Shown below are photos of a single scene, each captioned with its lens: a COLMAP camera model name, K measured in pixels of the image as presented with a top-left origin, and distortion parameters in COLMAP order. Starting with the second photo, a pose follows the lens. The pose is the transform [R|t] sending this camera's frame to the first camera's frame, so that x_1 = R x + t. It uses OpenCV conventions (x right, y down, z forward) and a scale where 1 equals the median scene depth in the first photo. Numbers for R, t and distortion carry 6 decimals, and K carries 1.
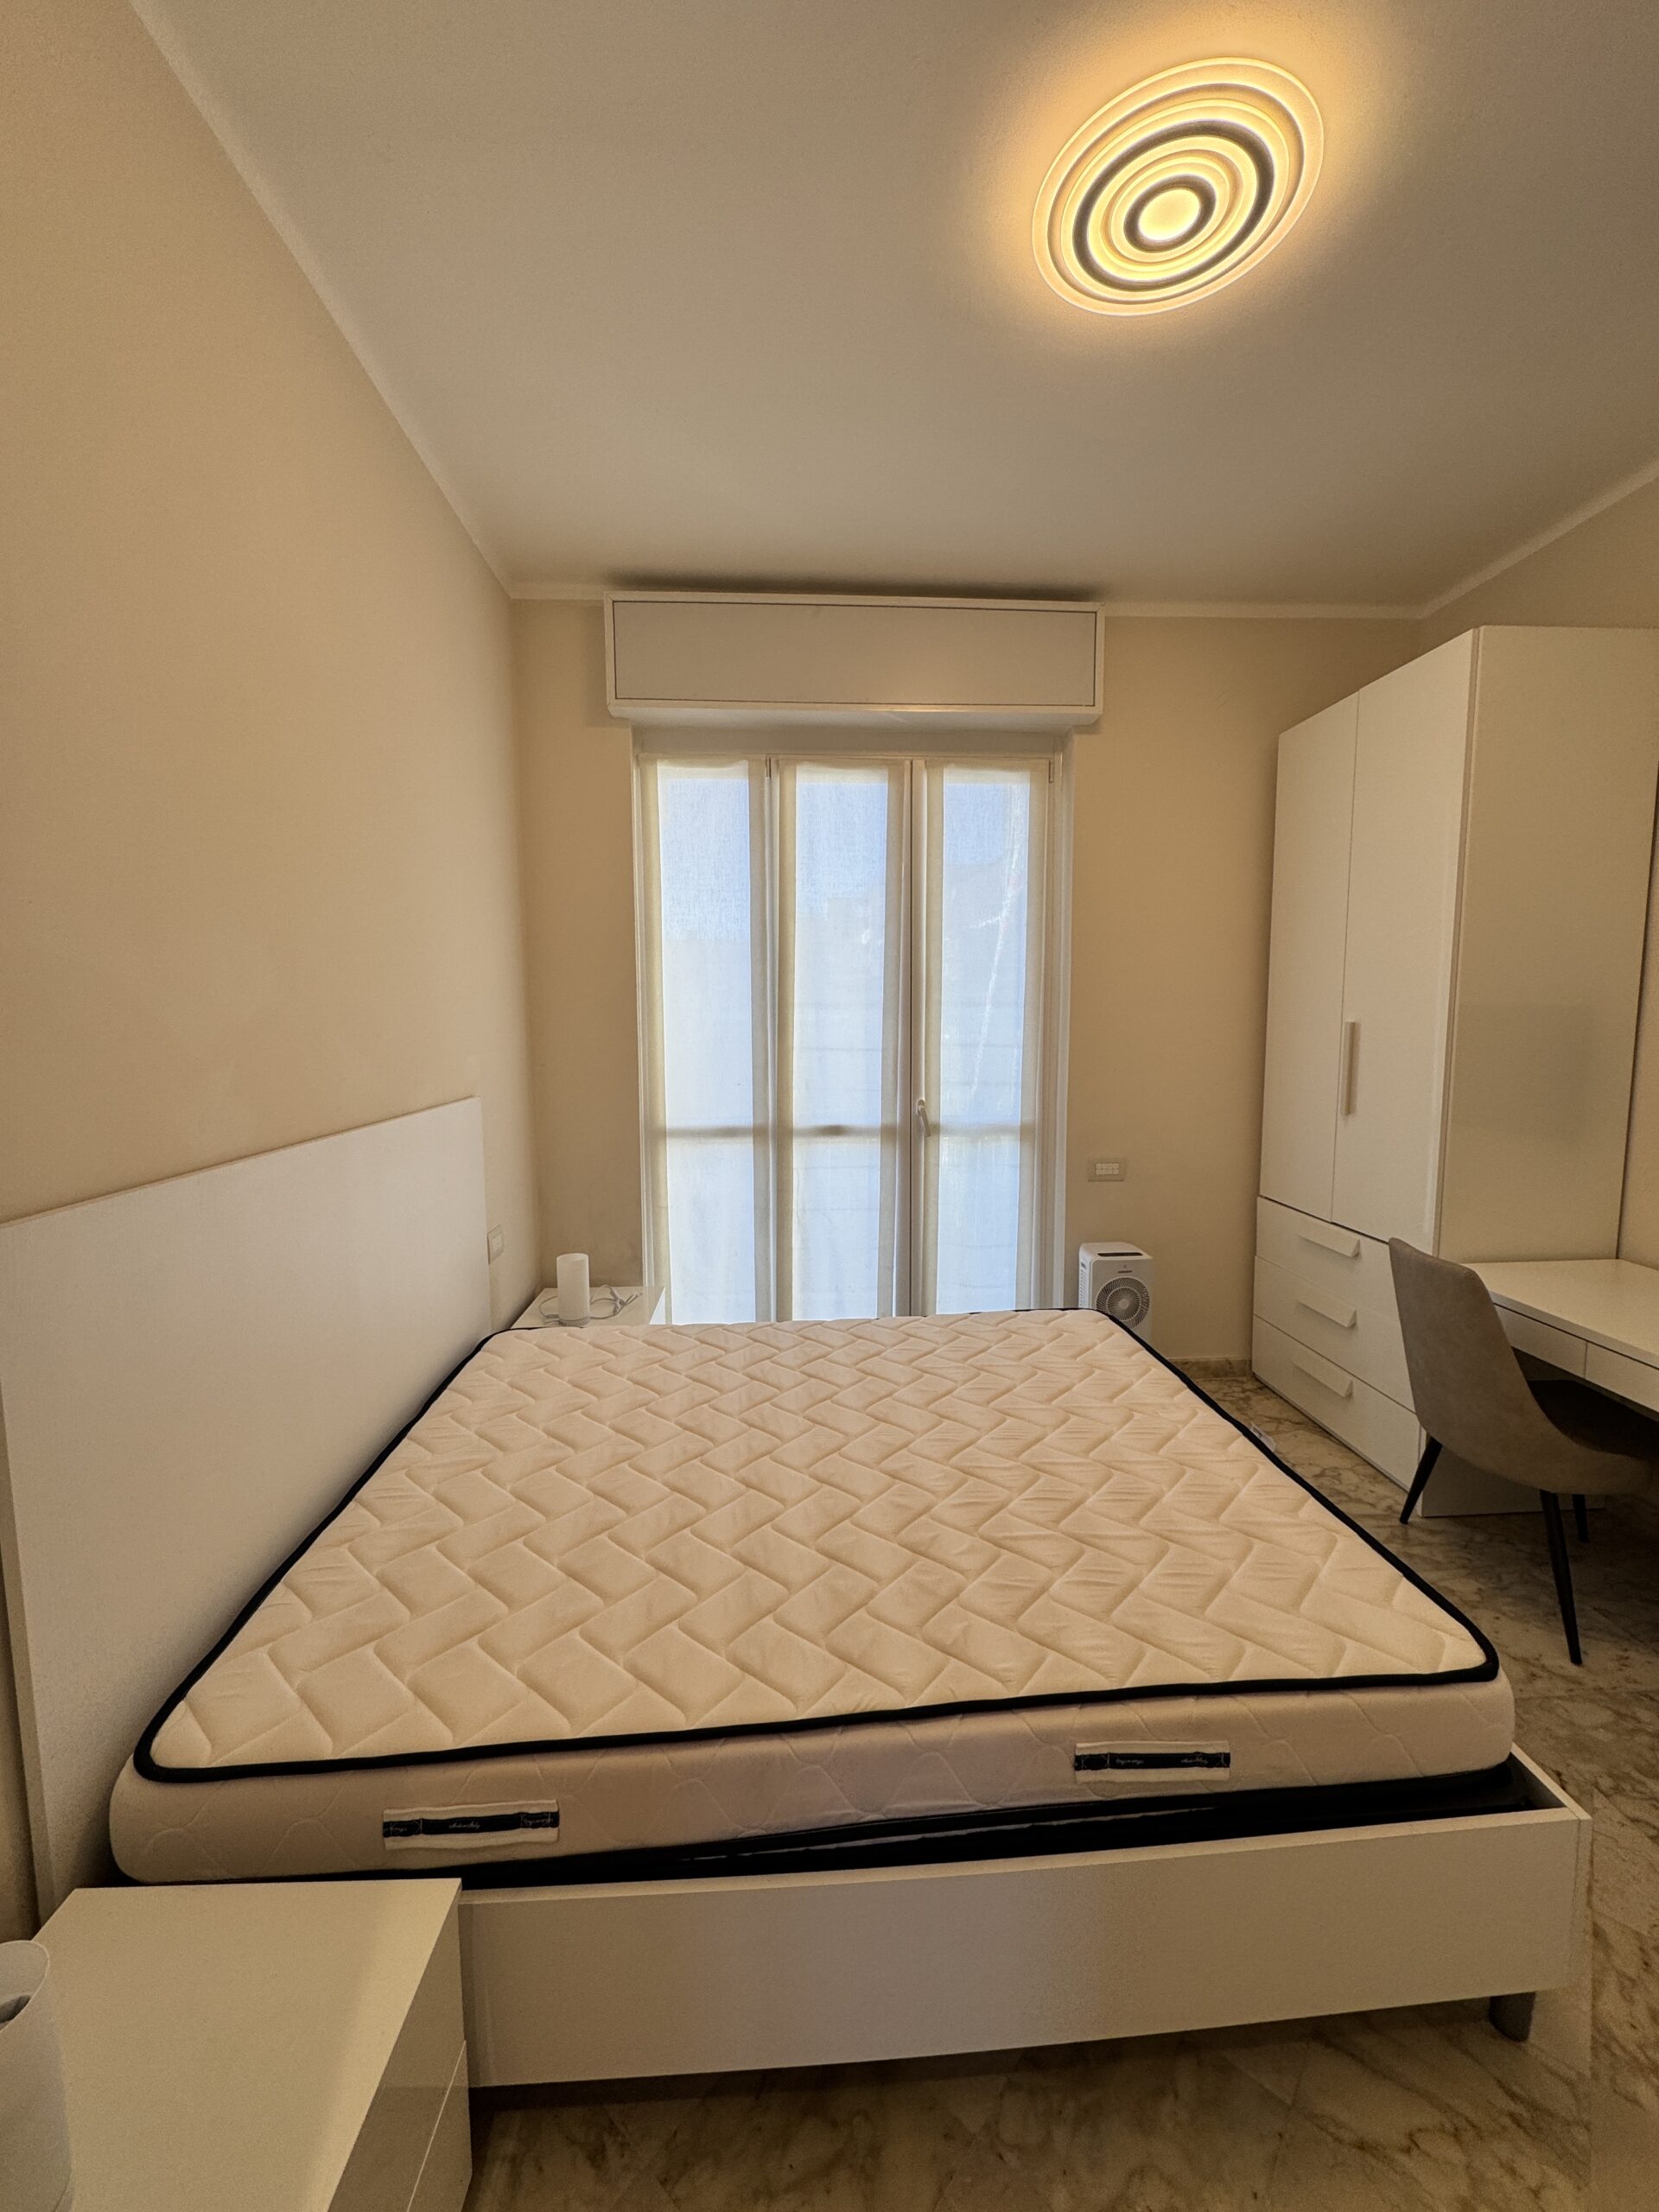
lens RADIAL K [[880.5, 0, 826.8], [0, 880.5, 1098.9], [0, 0, 1]] dist [-0.003356, 0.000970]
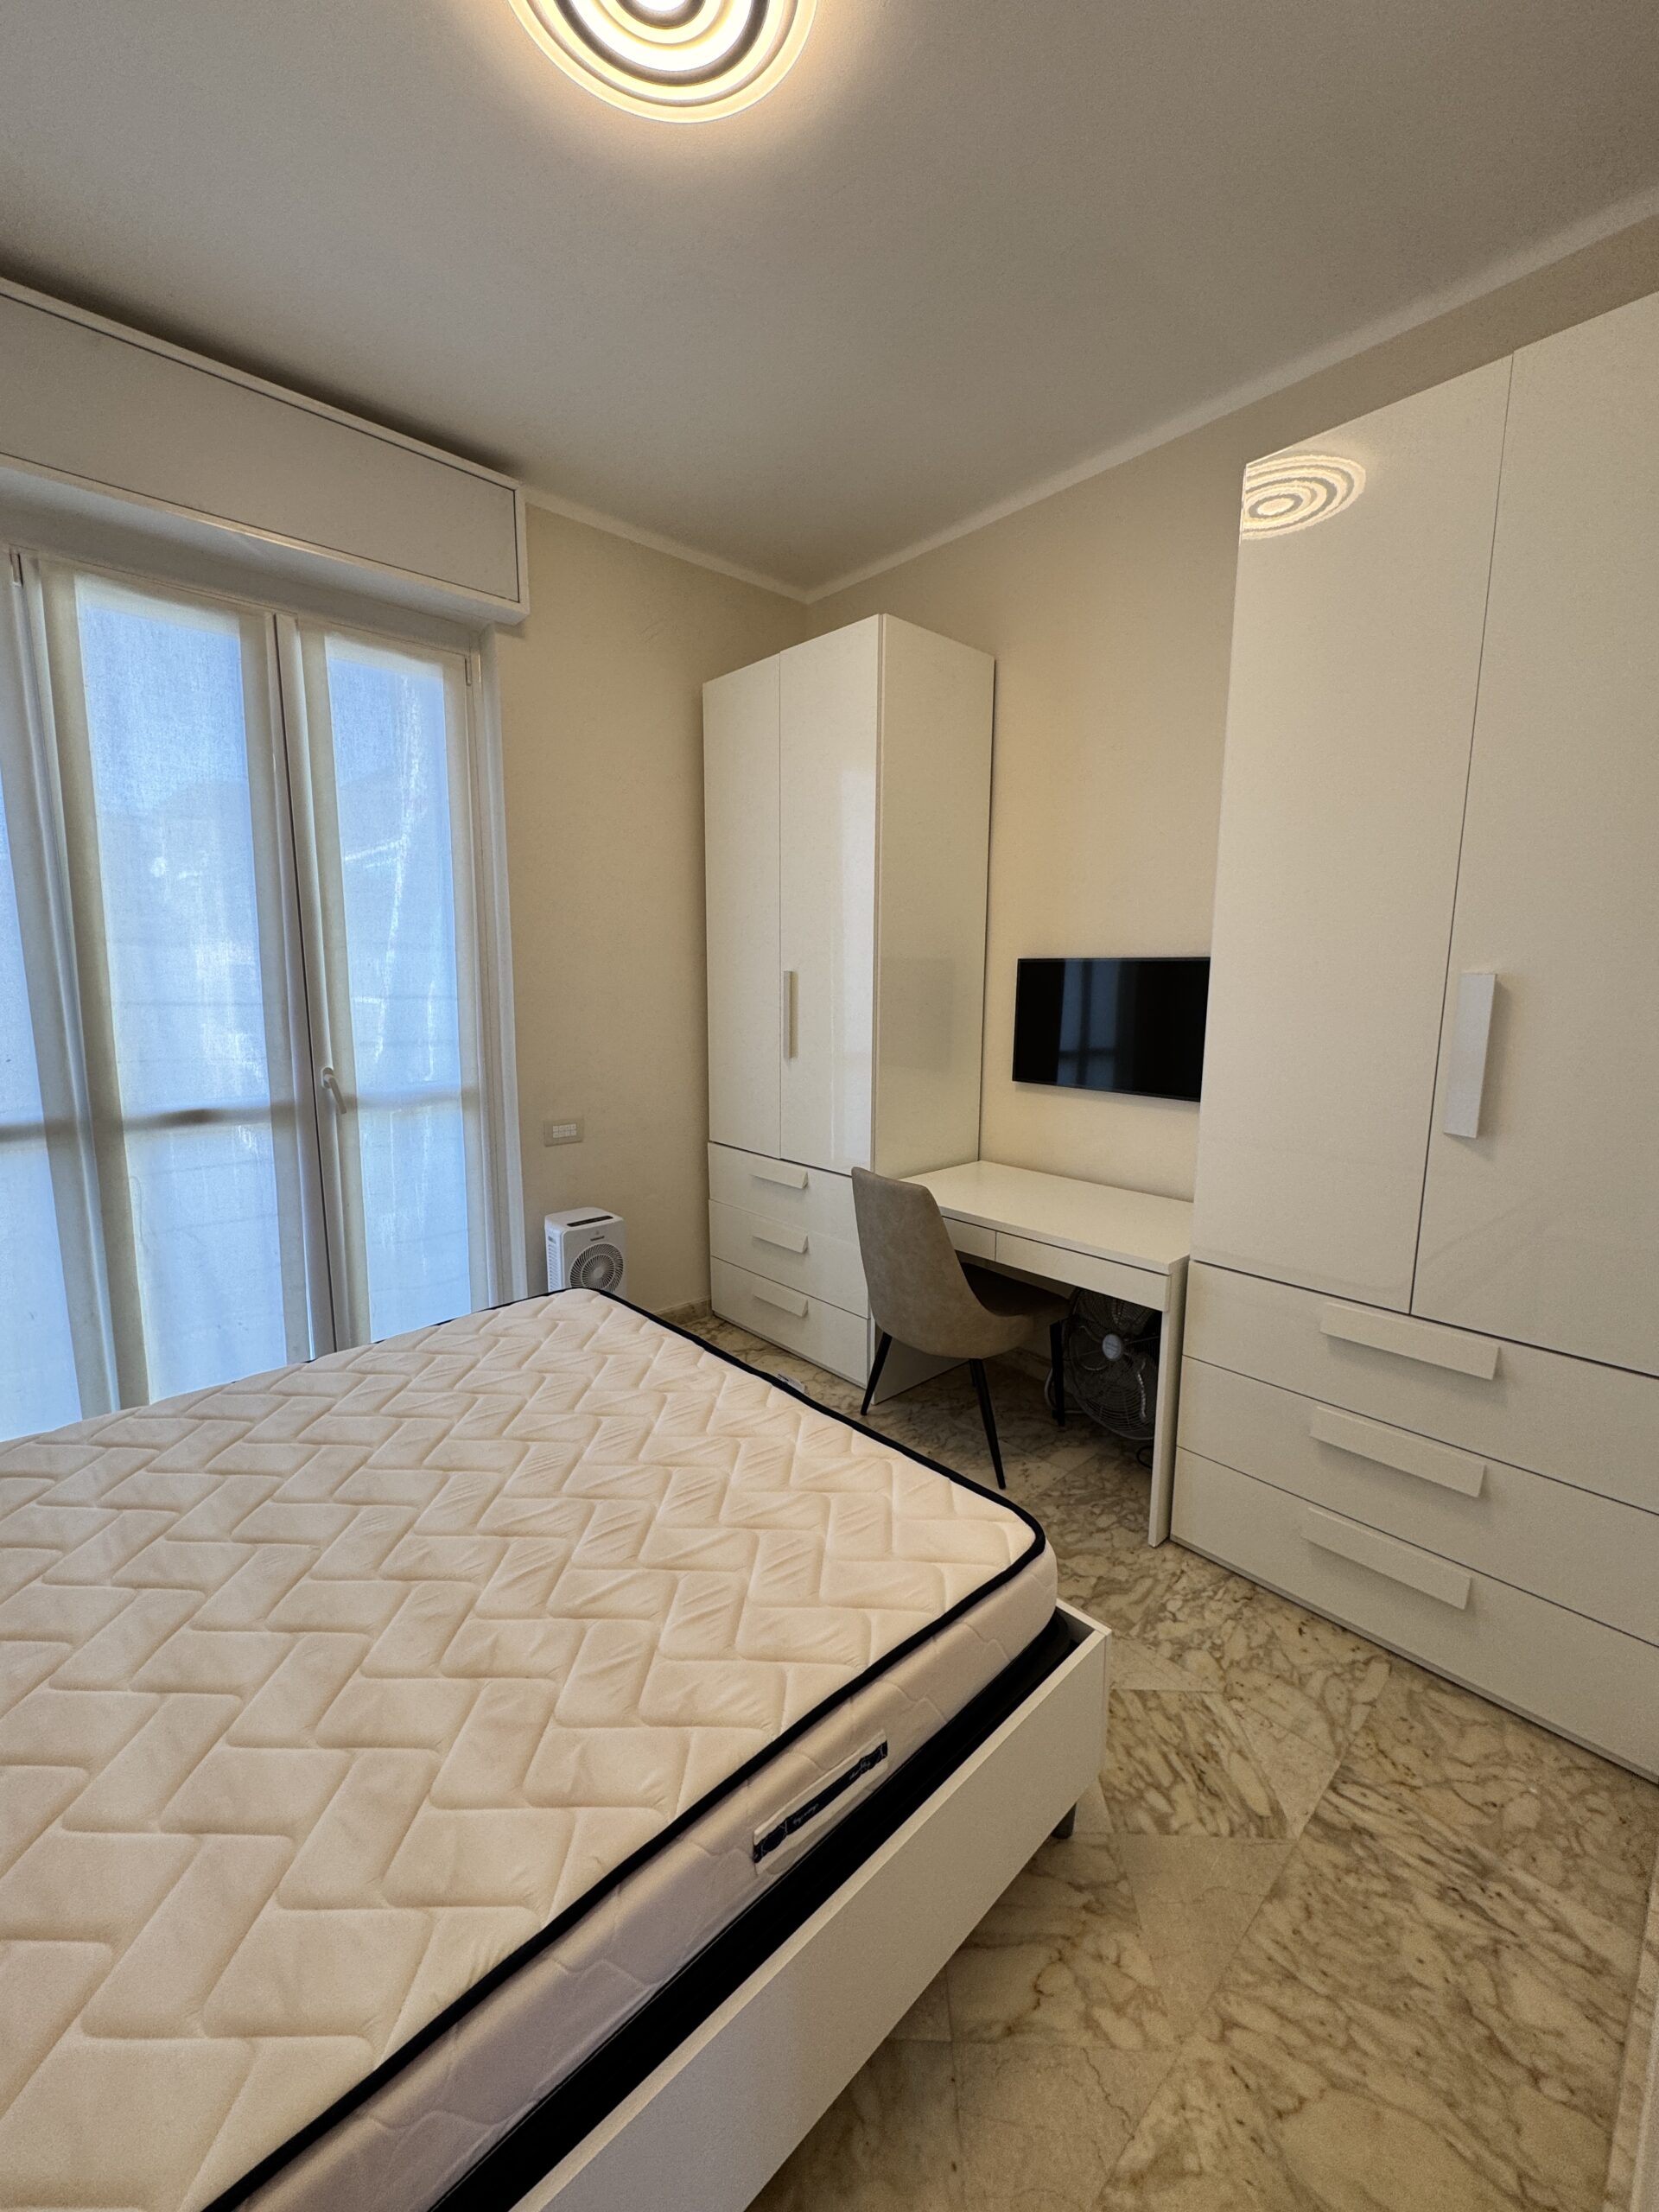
lens RADIAL K [[880.5, 0, 830.8], [0, 880.5, 1100.9], [0, 0, 1]] dist [-0.003356, 0.000970]
pose [[0.772386, -0.082030, 0.629833, -0.059274], [0.049495, 0.996383, 0.069072, -0.001790], [-0.633221, -0.022177, 0.773653, 0.158611]]
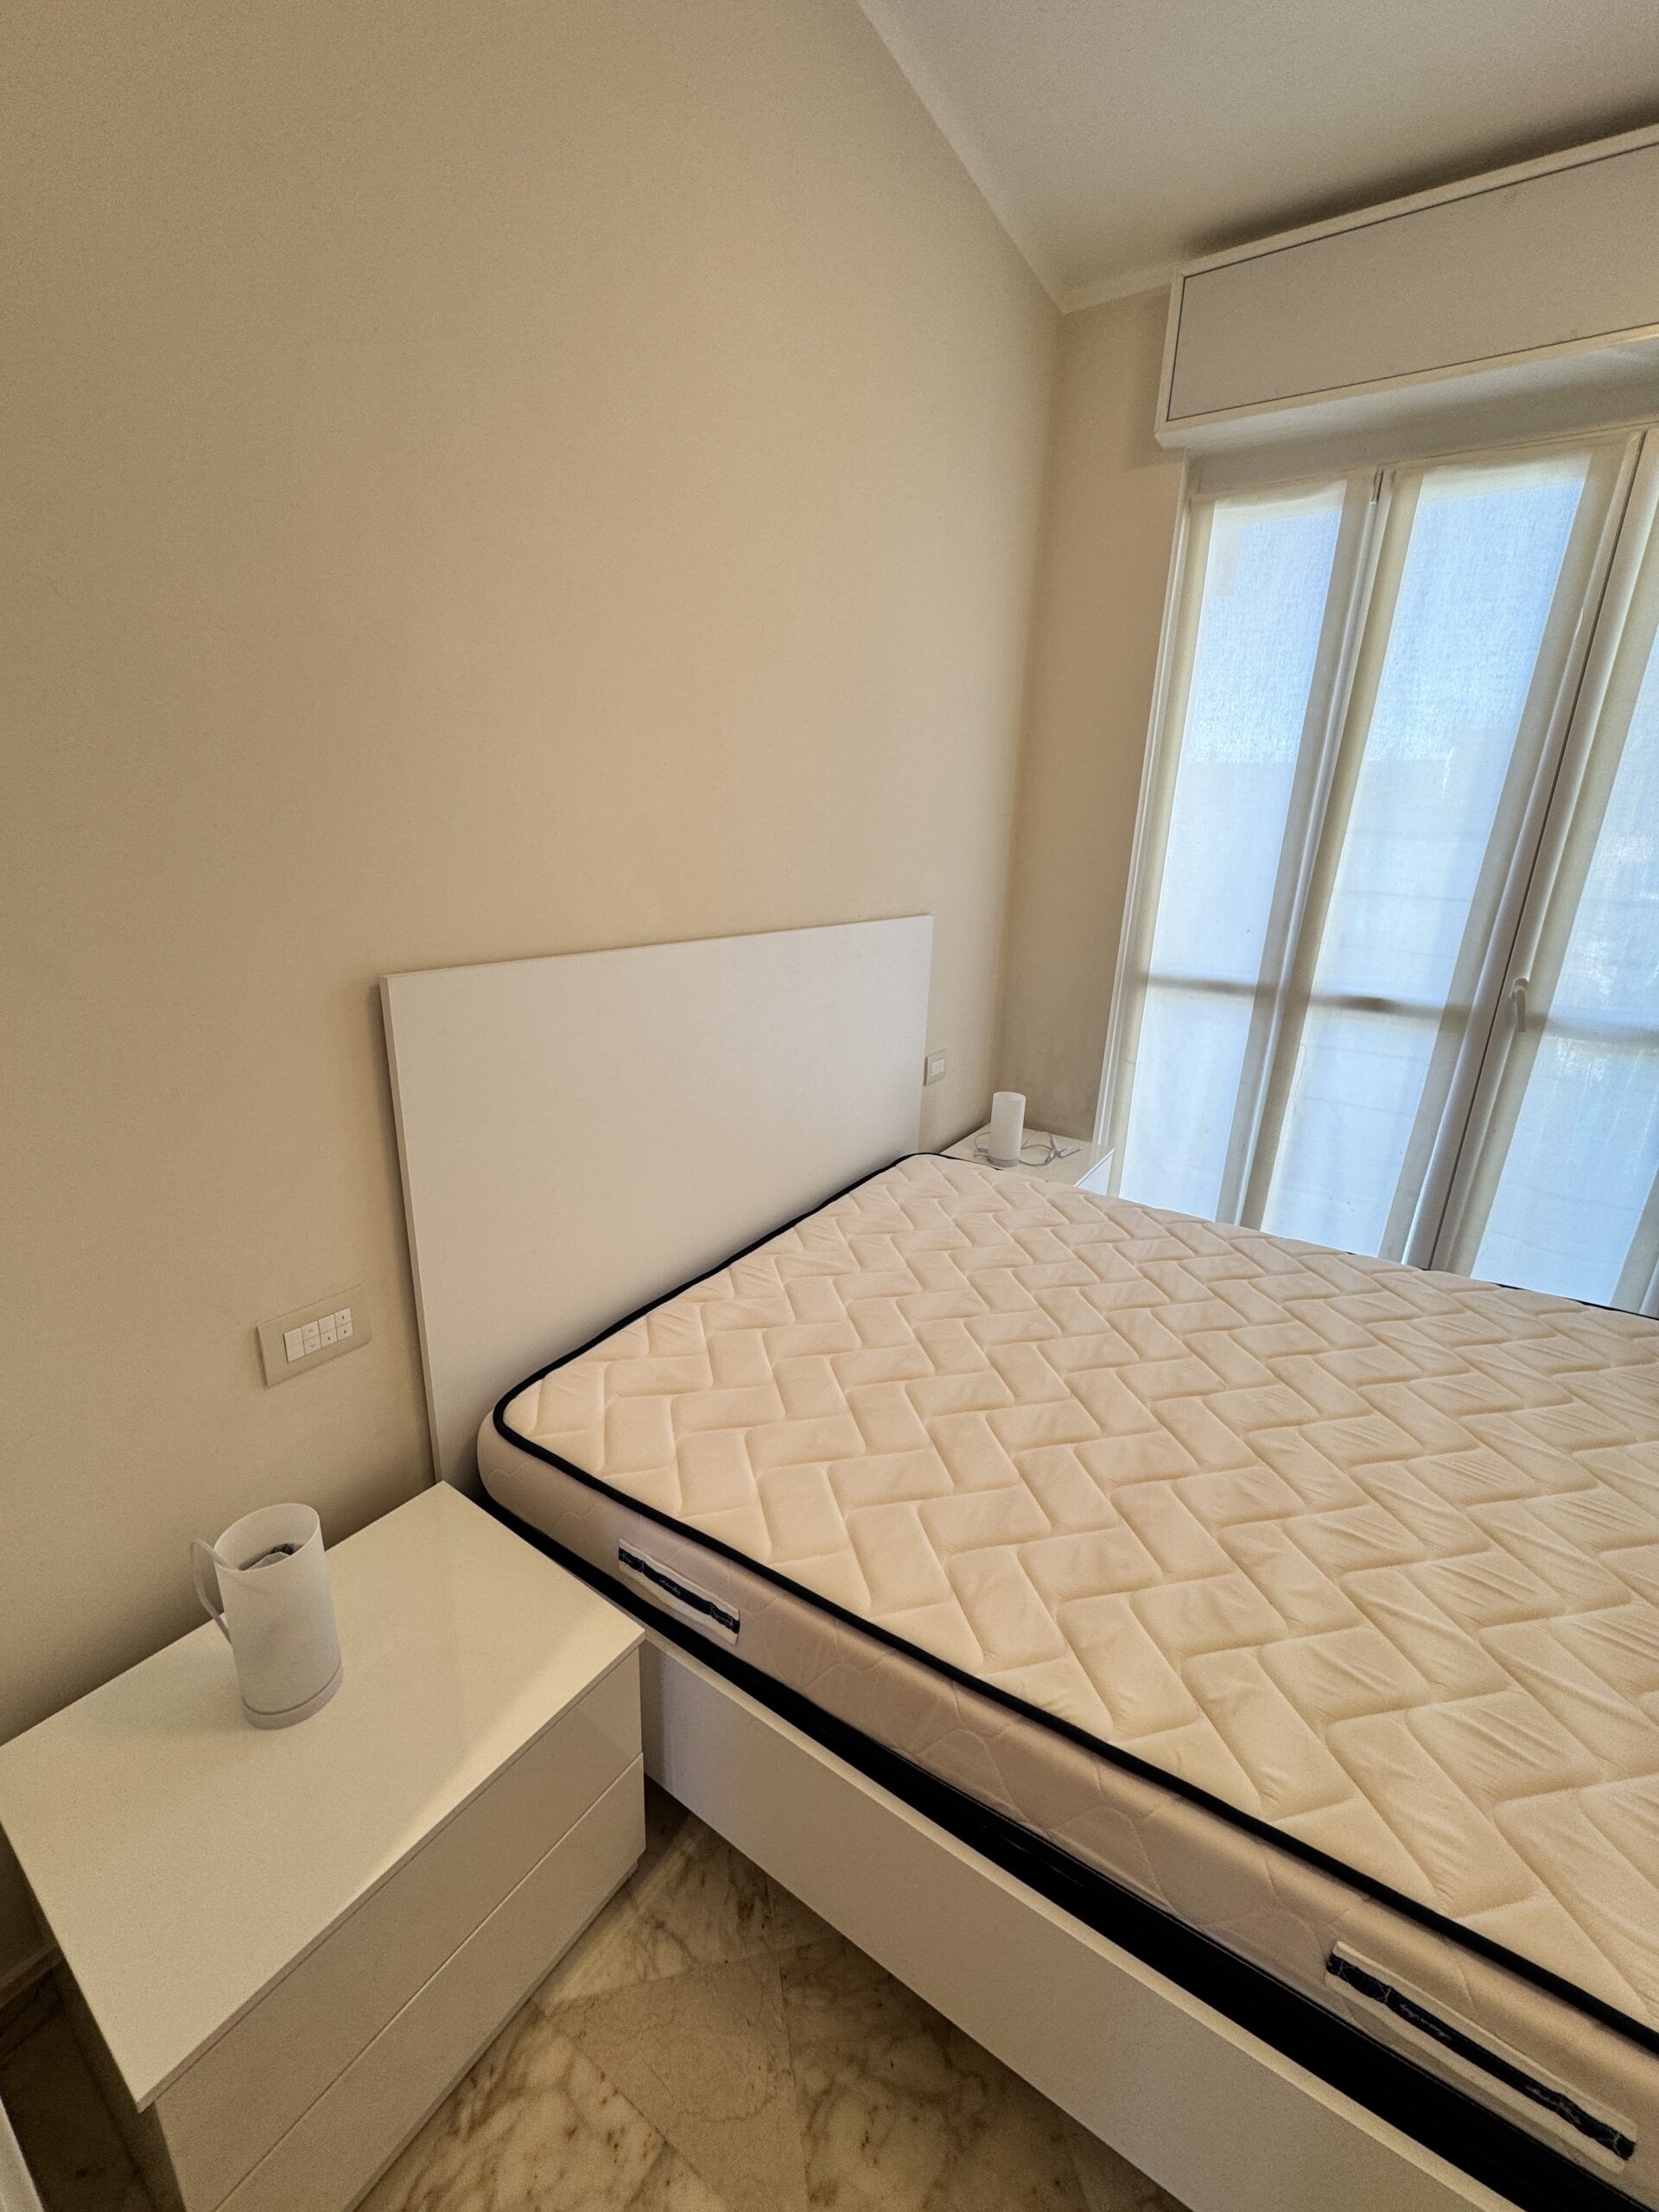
lens RADIAL K [[880.5, 0, 828.4], [0, 880.5, 1099.6], [0, 0, 1]] dist [-0.003356, 0.000970]
pose [[0.804860, 0.203527, -0.557474, 0.102137], [-0.096763, 0.971790, 0.215086, -0.002760], [0.585523, -0.119171, 0.801849, 0.145017]]
